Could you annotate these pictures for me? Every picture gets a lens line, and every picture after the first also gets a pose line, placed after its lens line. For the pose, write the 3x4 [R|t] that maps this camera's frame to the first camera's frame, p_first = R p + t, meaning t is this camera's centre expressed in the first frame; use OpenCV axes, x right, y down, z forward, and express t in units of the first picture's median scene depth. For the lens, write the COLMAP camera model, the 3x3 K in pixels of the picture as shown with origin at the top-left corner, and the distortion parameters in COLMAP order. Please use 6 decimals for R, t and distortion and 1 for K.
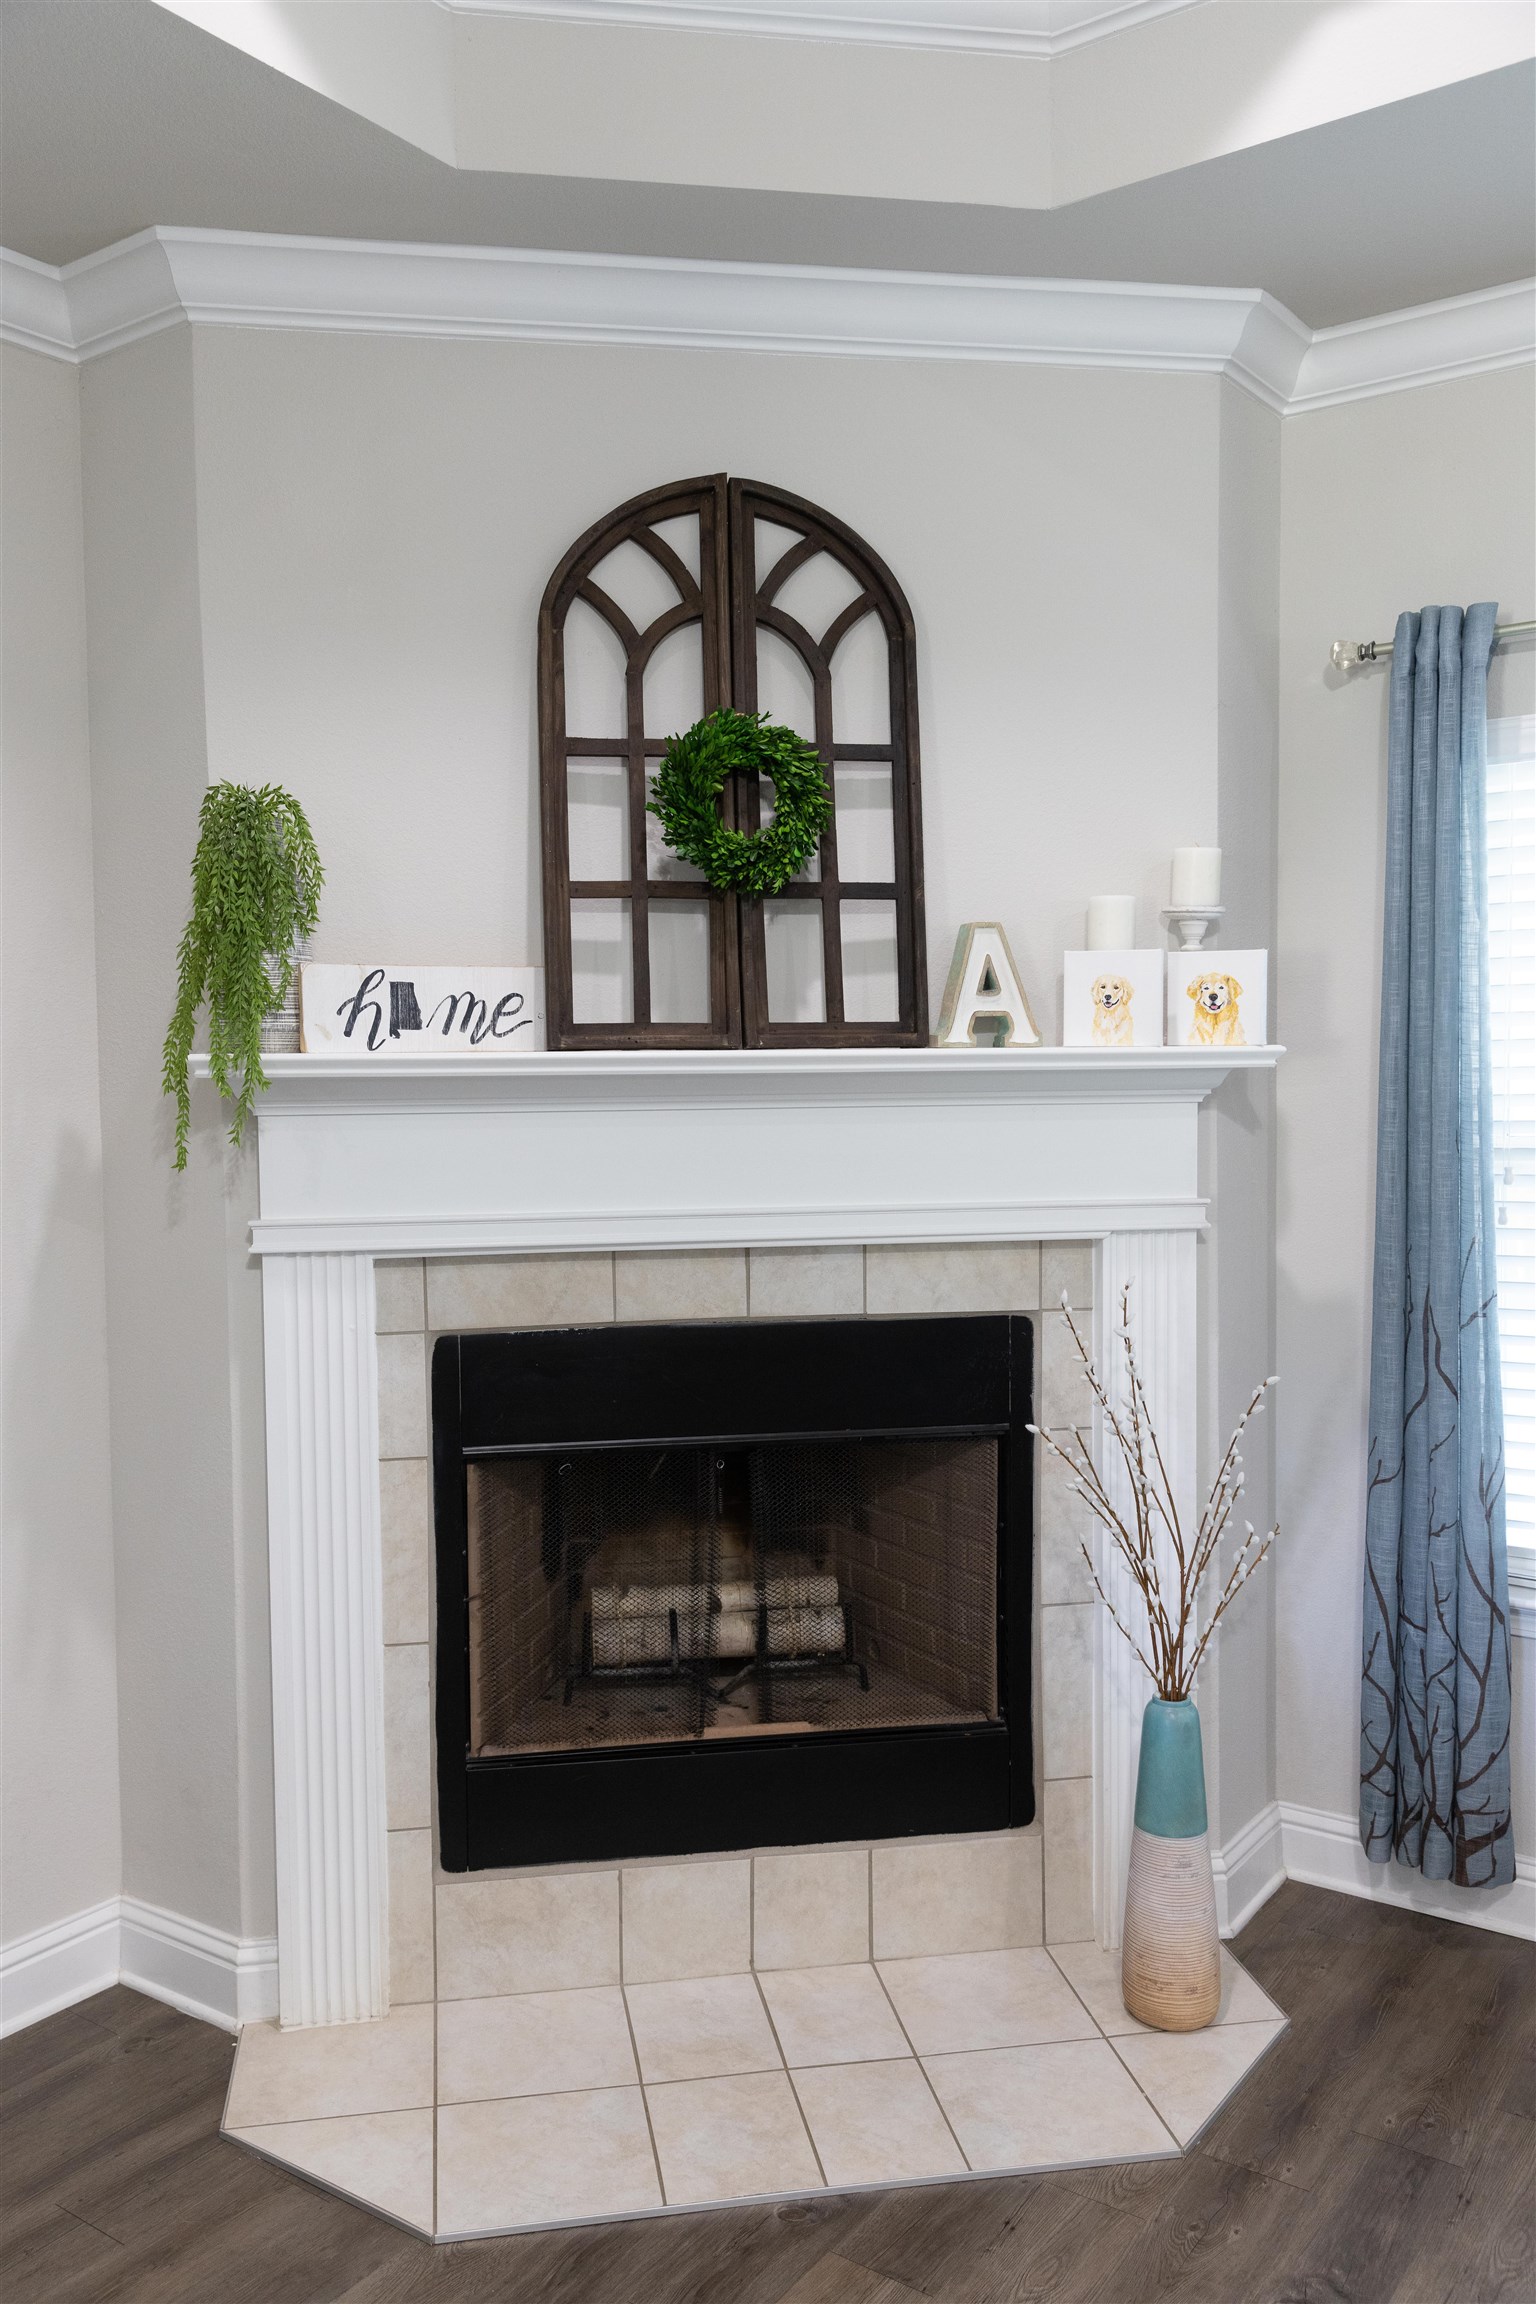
lens RADIAL K [[1829.8, 0, 767.2], [0, 1829.8, 1153.5], [0, 0, 1]] dist [0.021288, -0.001111]
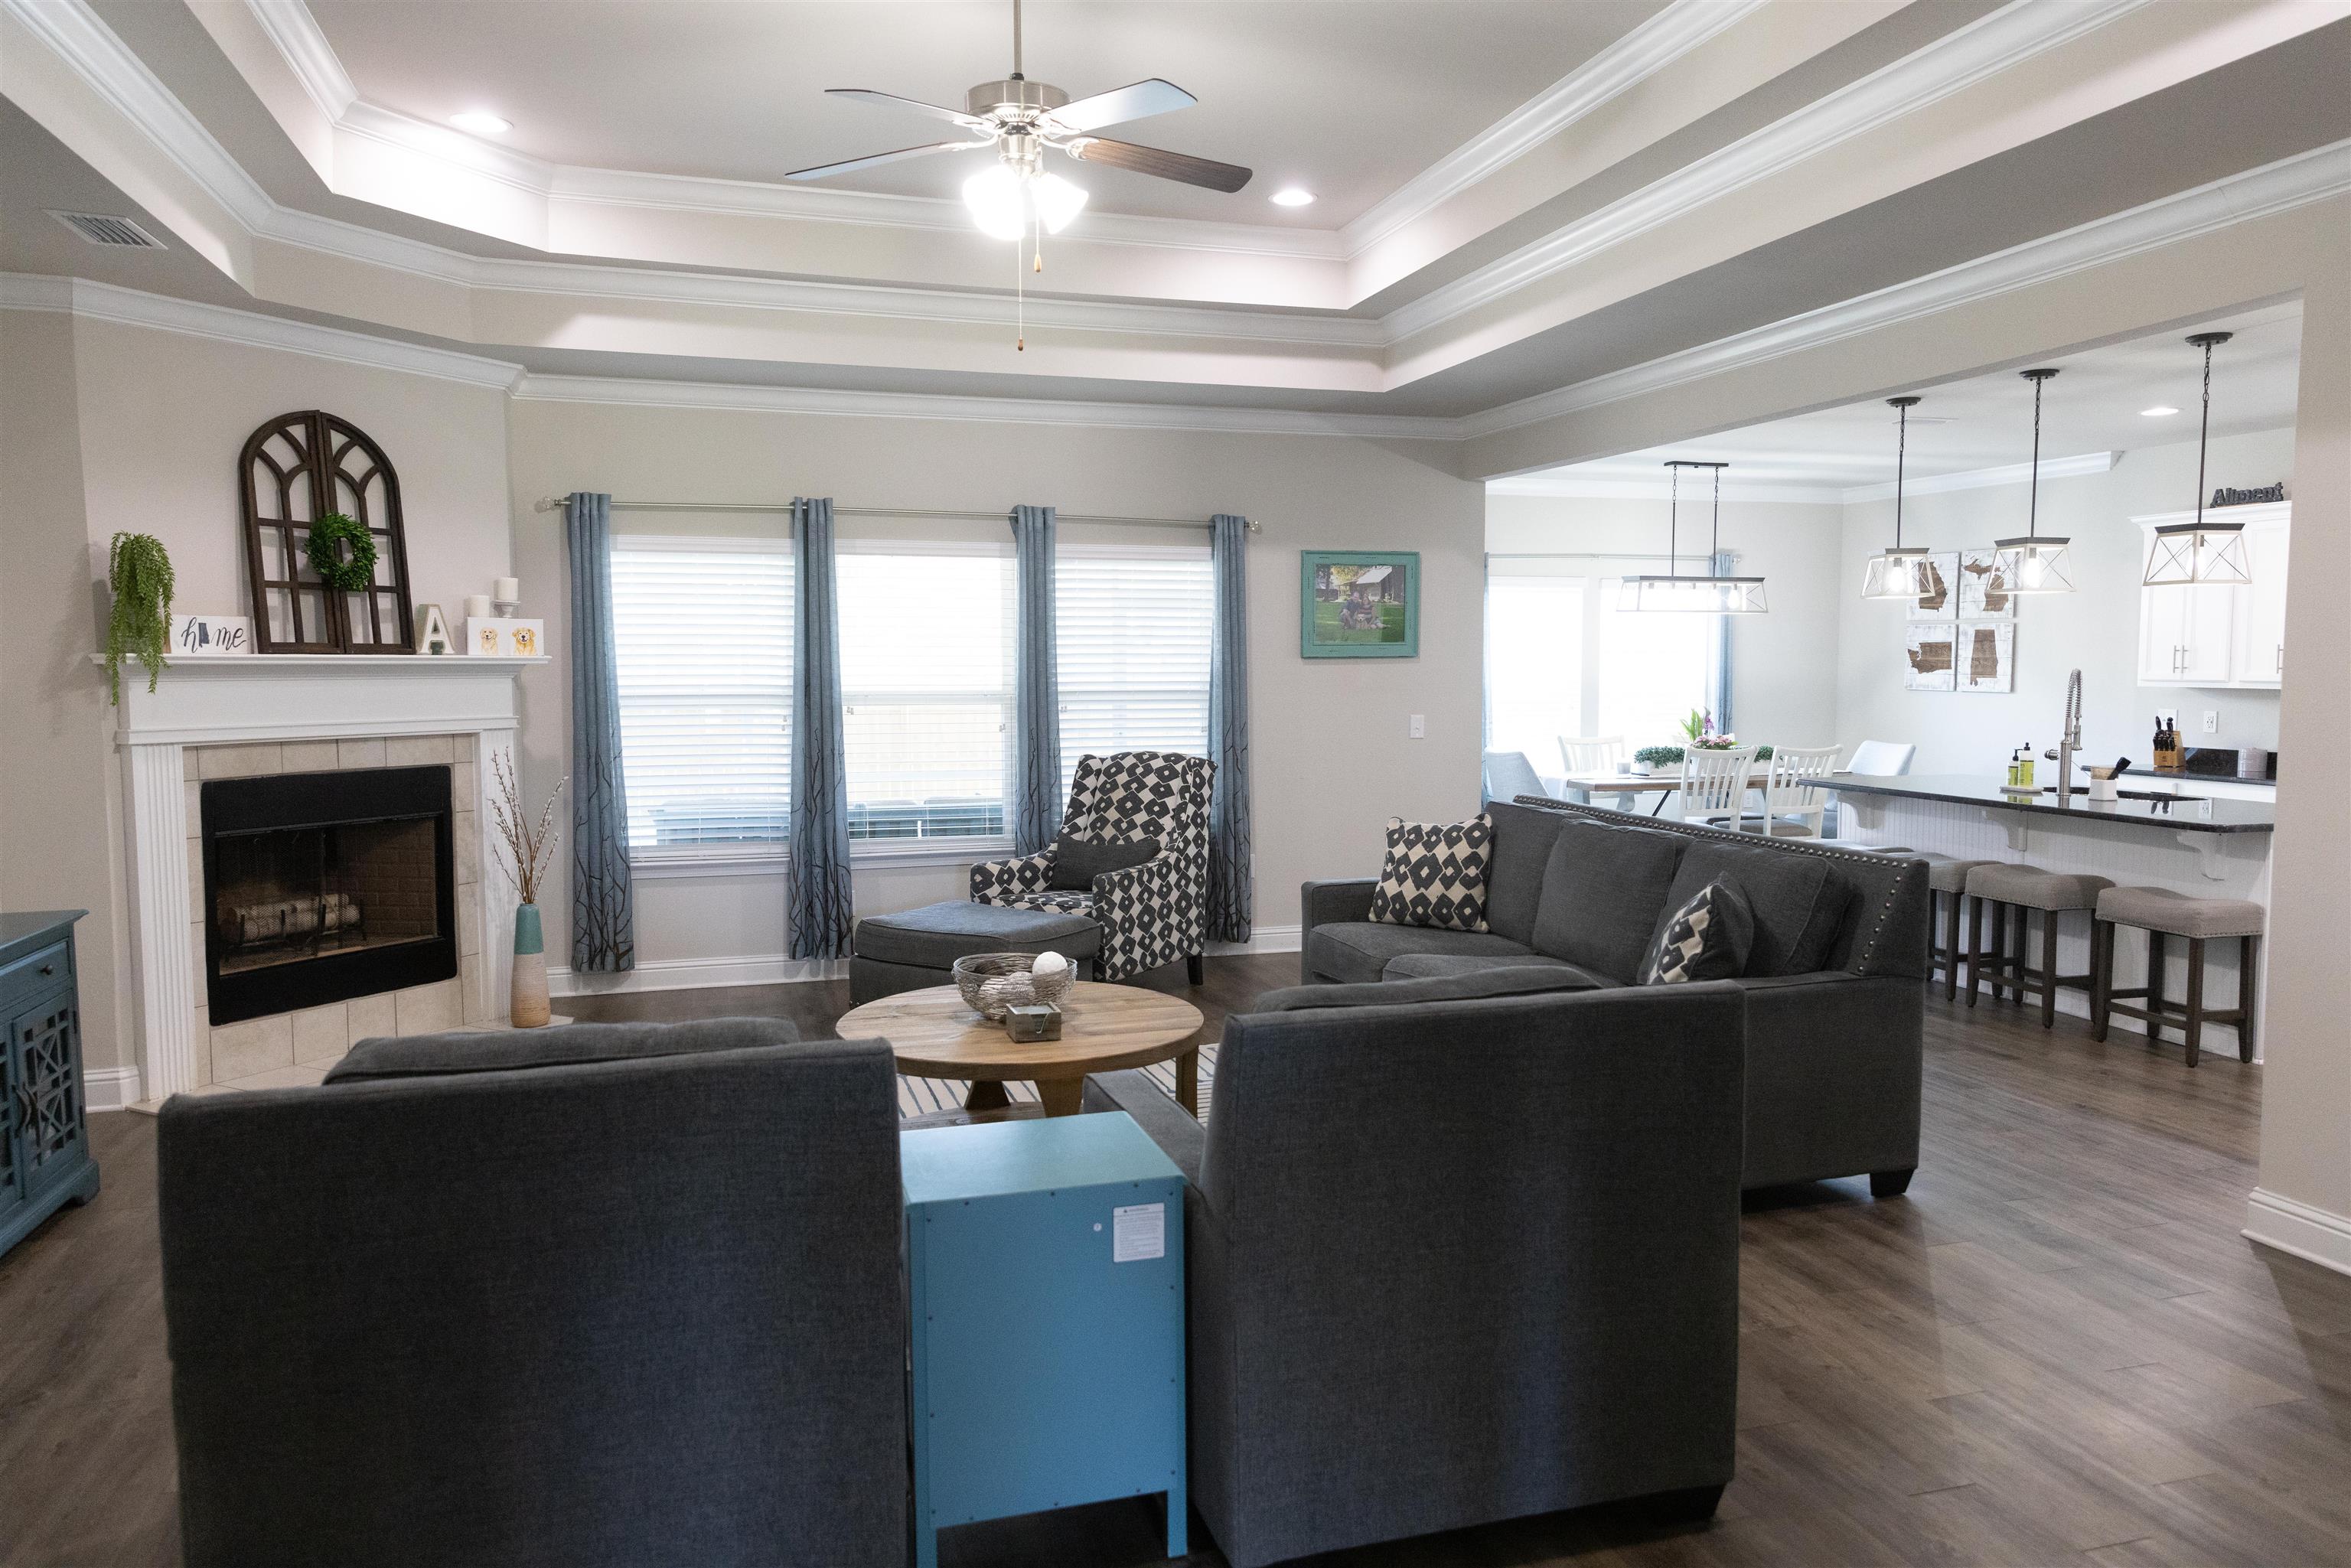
lens RADIAL K [[1593.6, 0, 1185.2], [0, 1593.6, 782.9], [0, 0, 1]] dist [0.019652, -0.005190]
pose [[0.610123, -0.051531, 0.790629, -0.981535], [0.038794, 0.998629, 0.035151, 0.077965], [-0.791356, 0.009225, 0.611286, -1.118300]]
